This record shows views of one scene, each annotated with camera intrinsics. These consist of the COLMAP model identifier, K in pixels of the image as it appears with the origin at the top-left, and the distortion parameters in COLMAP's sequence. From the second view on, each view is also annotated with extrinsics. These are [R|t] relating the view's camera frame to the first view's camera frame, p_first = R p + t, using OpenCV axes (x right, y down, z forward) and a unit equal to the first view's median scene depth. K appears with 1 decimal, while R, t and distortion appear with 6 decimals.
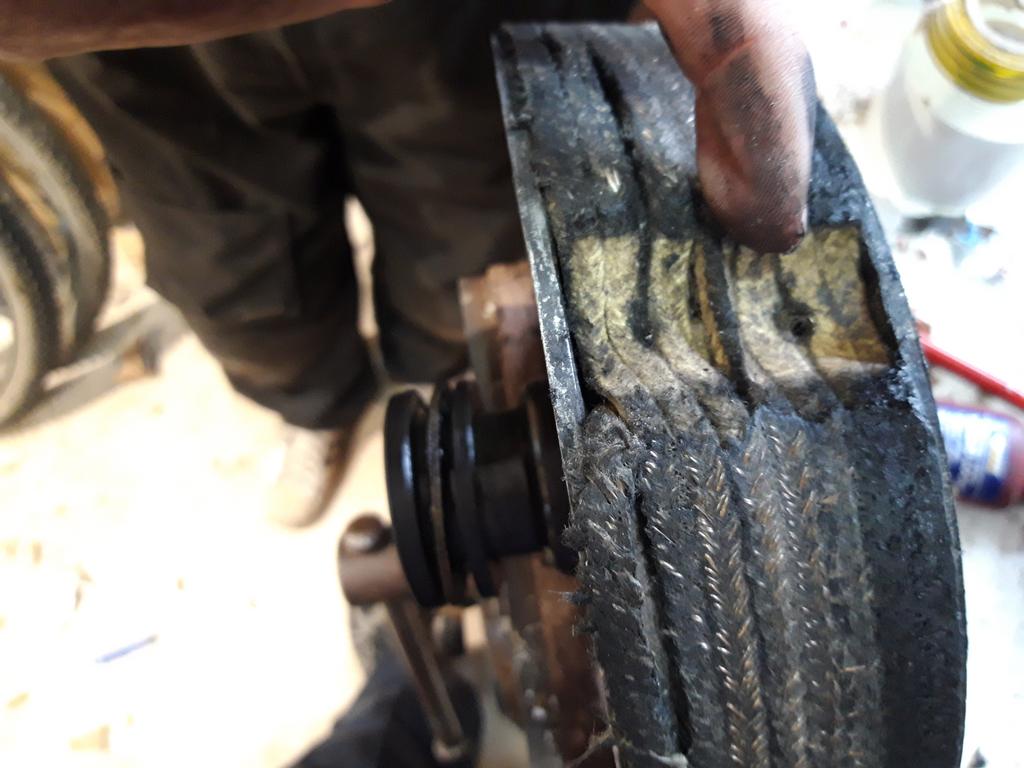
lens RADIAL K [[791.2, 0, 526.8], [0, 791.2, 351.7], [0, 0, 1]] dist [0.094055, -0.189957]
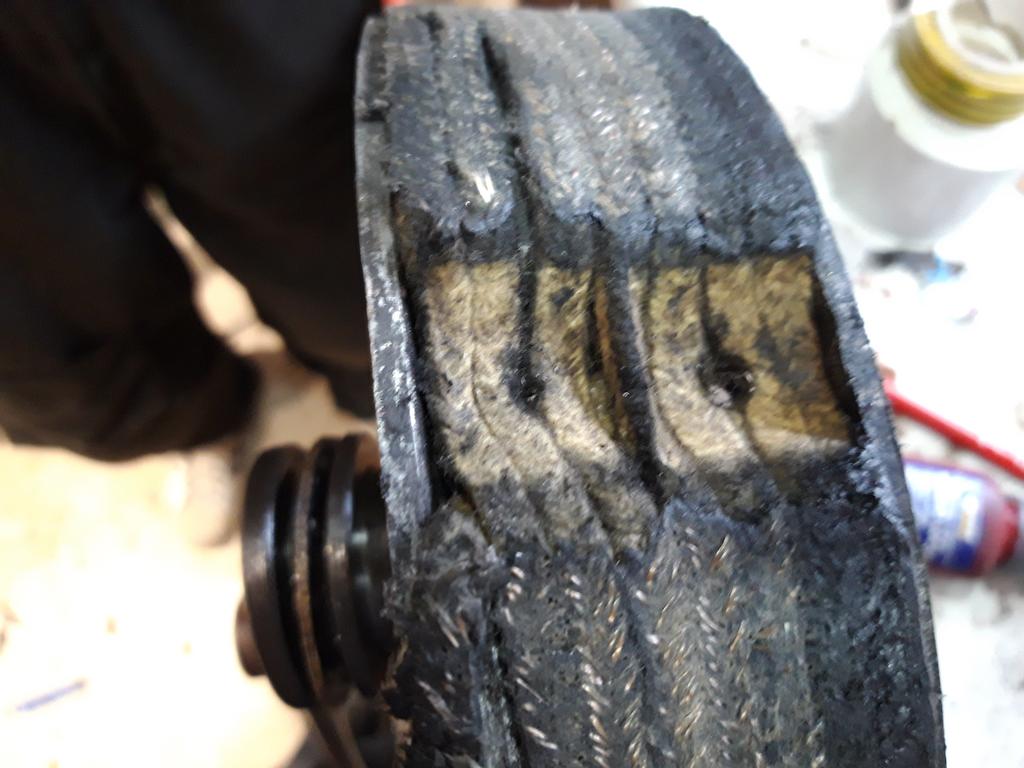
lens RADIAL K [[810.9, 0, 513.0], [0, 810.9, 372.8], [0, 0, 1]] dist [0.096091, -0.207643]
pose [[0.999323, 0.012784, 0.034503, 0.114614], [-0.012275, 0.999813, -0.014912, -0.032355], [-0.034687, 0.014479, 0.999293, 0.250898]]
